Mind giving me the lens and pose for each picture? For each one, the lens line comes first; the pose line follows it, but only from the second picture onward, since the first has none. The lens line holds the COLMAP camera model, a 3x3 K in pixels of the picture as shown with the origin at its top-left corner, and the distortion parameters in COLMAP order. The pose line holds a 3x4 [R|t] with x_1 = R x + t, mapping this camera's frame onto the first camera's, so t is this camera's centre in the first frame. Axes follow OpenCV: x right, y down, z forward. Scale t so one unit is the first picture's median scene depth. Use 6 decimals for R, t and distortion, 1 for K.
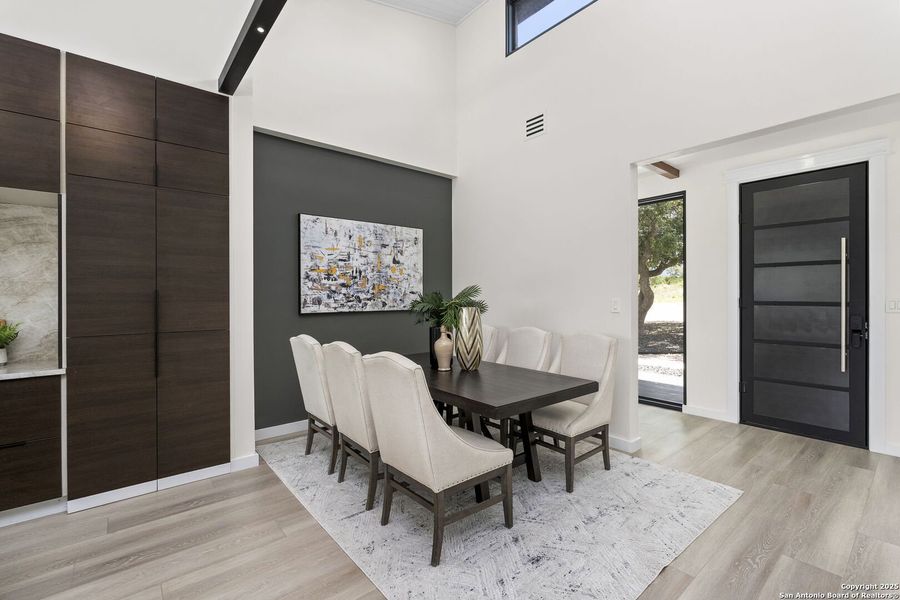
lens RADIAL K [[396.7, 0, 451.4], [0, 396.7, 294.7], [0, 0, 1]] dist [-0.004123, 0.000161]
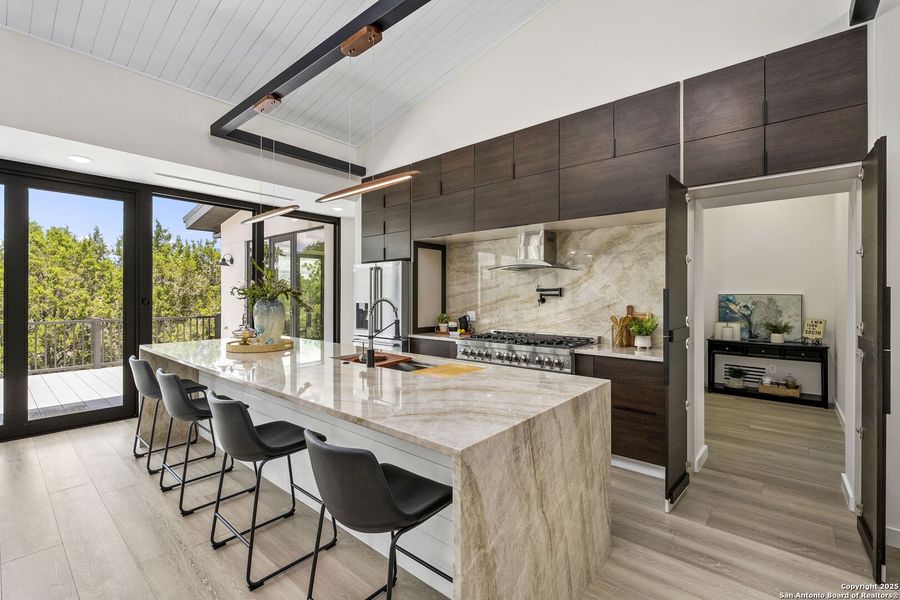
lens RADIAL K [[396.7, 0, 448.9], [0, 396.7, 294.1], [0, 0, 1]] dist [-0.004123, 0.000161]
pose [[0.163820, 0.002197, -0.986488, 0.026213], [-0.002535, 0.999995, 0.001806, -0.000395], [0.986487, 0.002205, 0.163825, 0.106078]]
